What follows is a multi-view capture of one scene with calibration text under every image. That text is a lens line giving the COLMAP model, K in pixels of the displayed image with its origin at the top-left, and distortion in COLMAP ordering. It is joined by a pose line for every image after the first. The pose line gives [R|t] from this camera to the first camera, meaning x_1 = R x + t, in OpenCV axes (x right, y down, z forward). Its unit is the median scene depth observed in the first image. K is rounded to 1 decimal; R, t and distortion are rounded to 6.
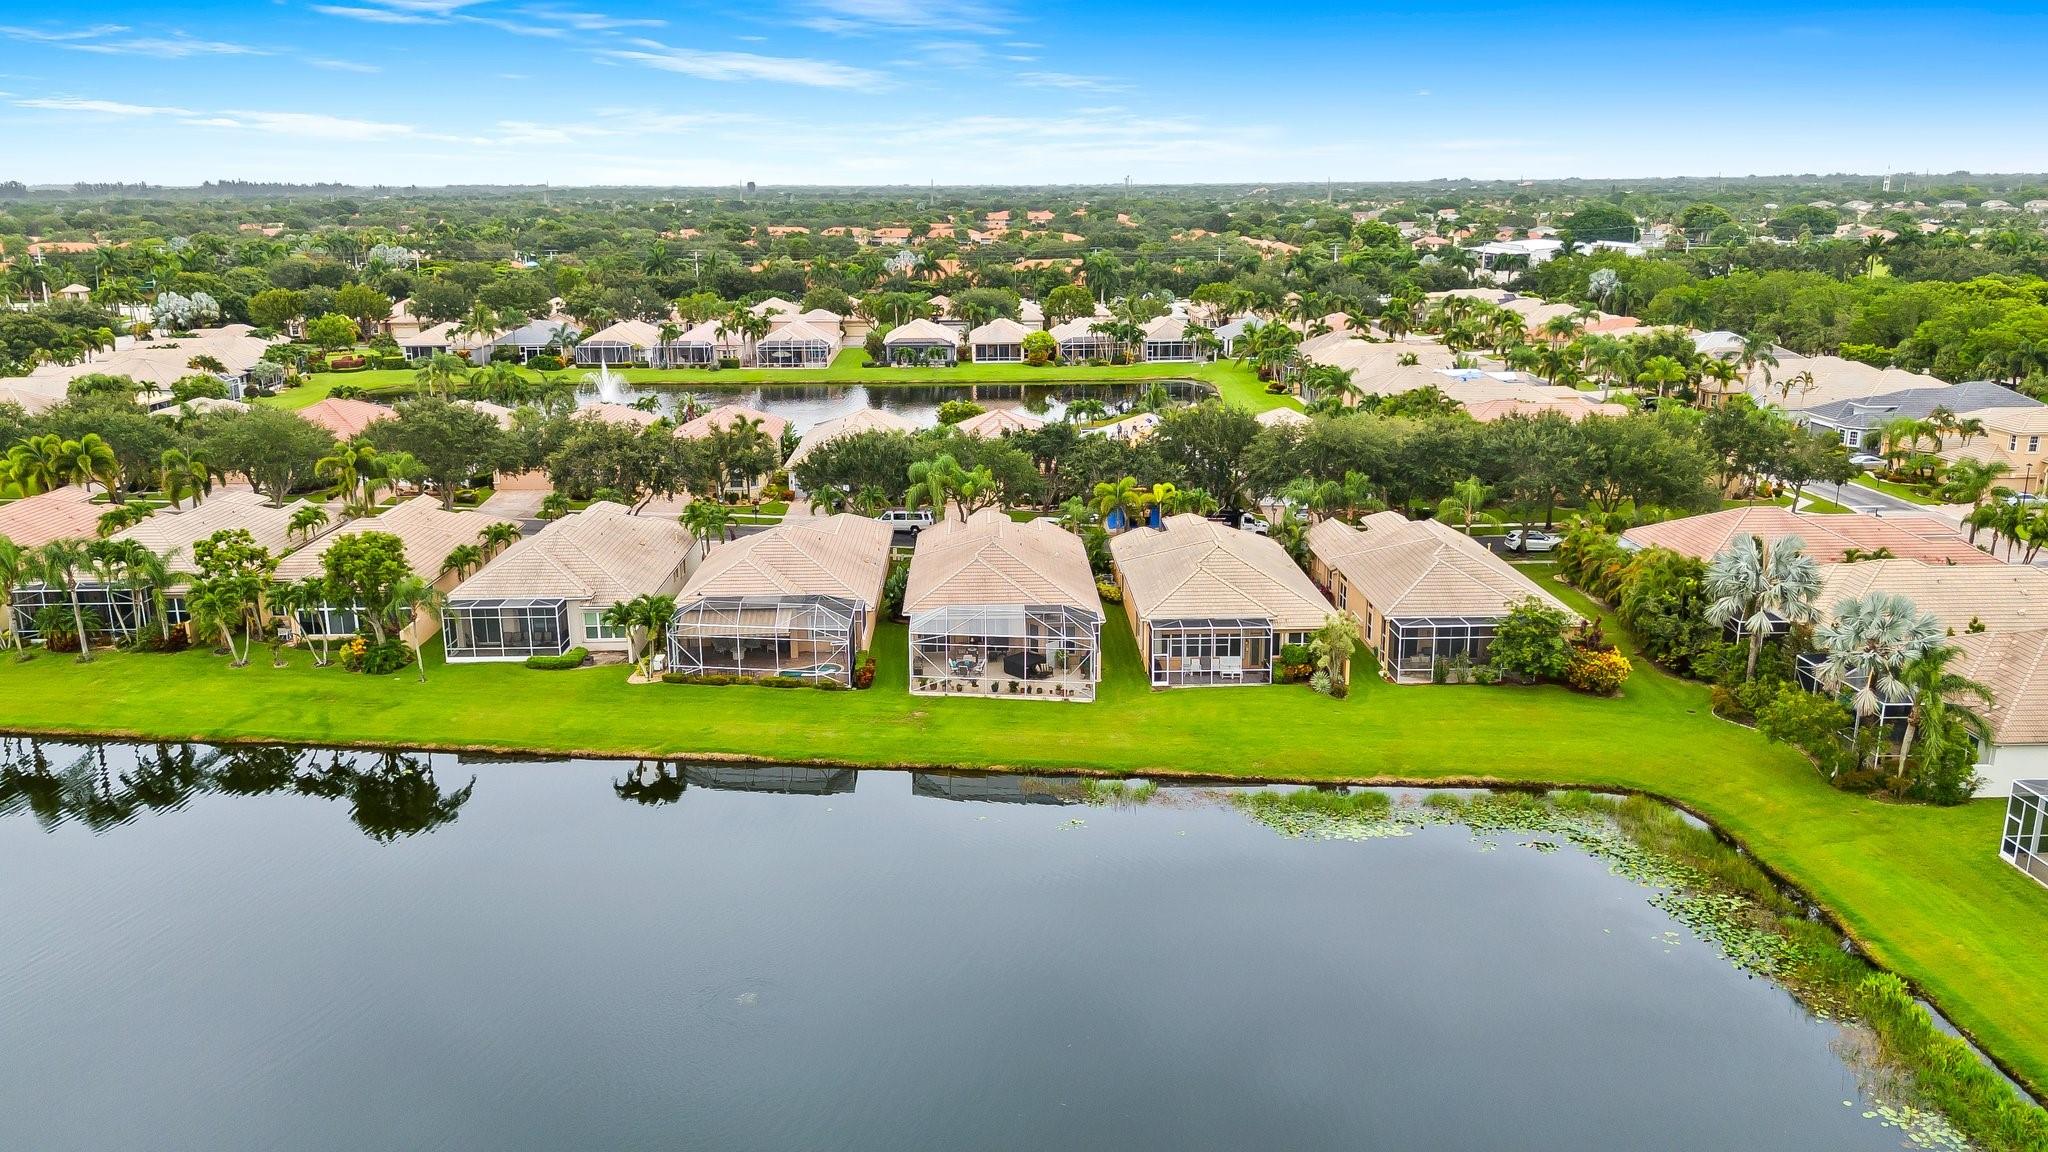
lens RADIAL K [[1512.7, 0, 1024.0], [0, 1512.7, 576.0], [0, 0, 1]] dist [0.086752, -0.113512]
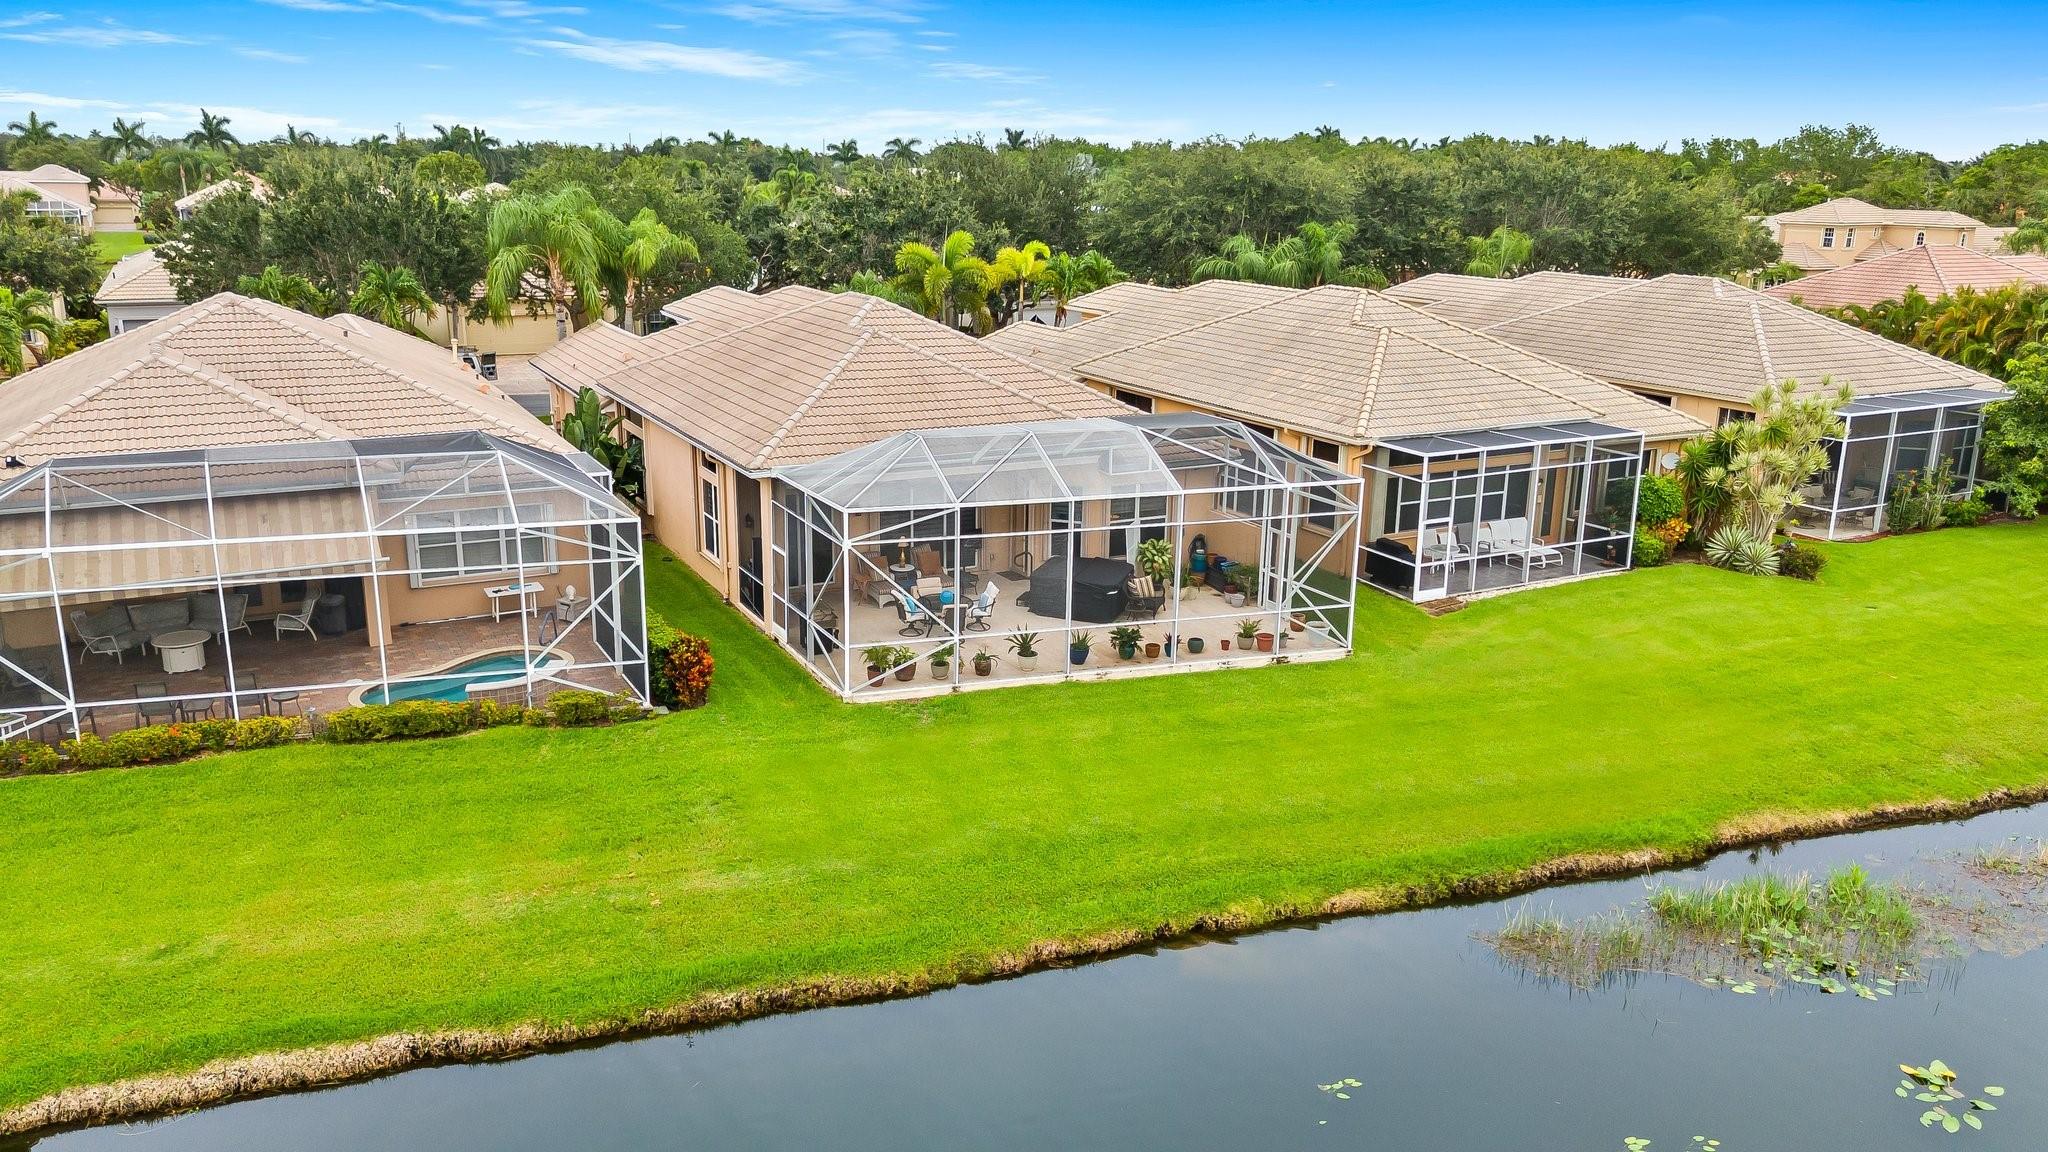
lens RADIAL K [[1512.7, 0, 1024.0], [0, 1512.7, 576.0], [0, 0, 1]] dist [0.086752, -0.113512]
pose [[0.897435, -0.095441, 0.430700, -0.165568], [0.090564, 0.995381, 0.031865, 0.040673], [-0.431752, 0.010410, 0.901933, 0.636997]]
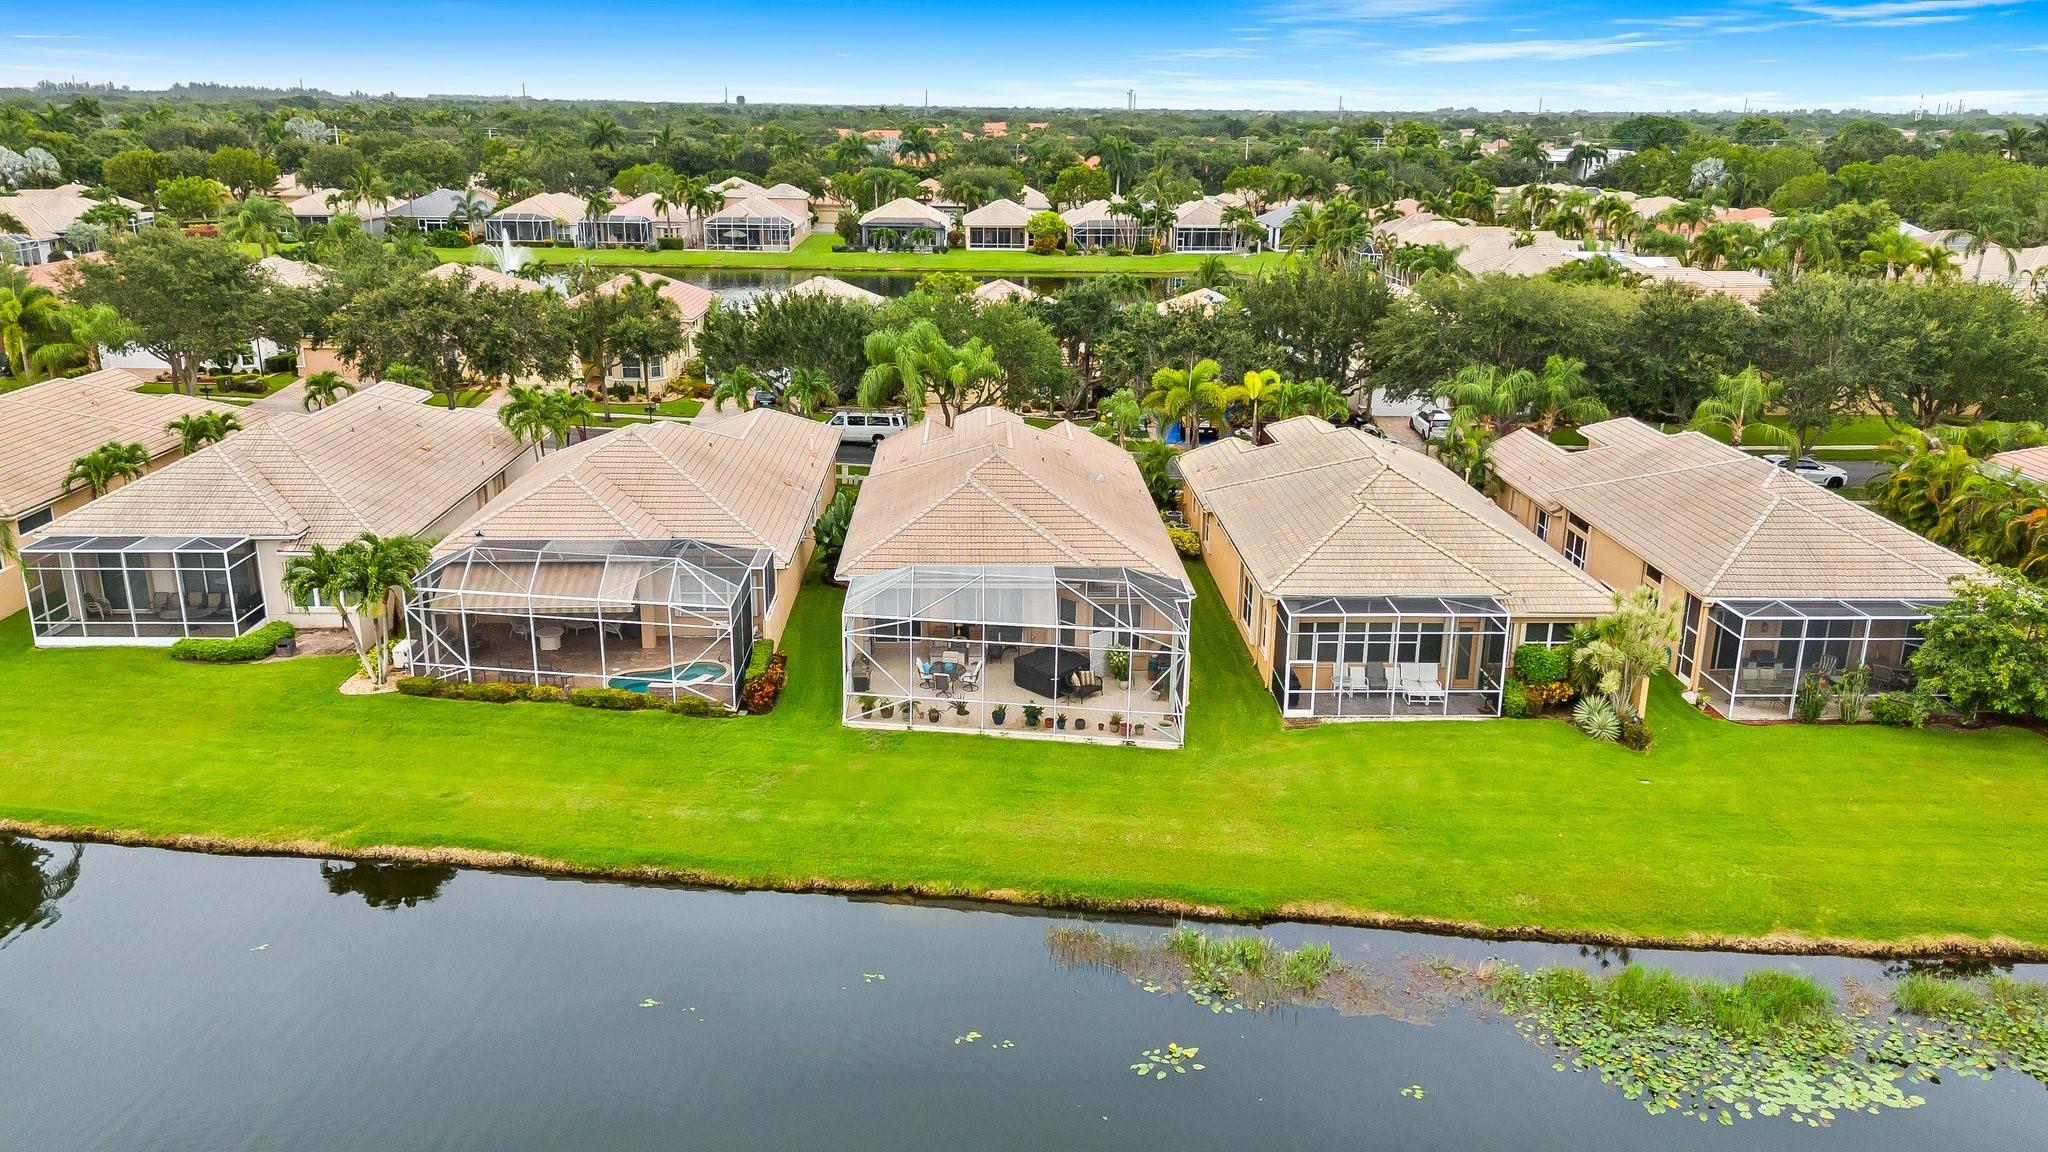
lens RADIAL K [[1512.7, 0, 1024.0], [0, 1512.7, 576.0], [0, 0, 1]] dist [0.086752, -0.113512]
pose [[0.999827, 0.017084, 0.007307, -0.013756], [-0.017398, 0.998820, 0.045351, -0.001918], [-0.006524, -0.045470, 0.998944, 0.419957]]
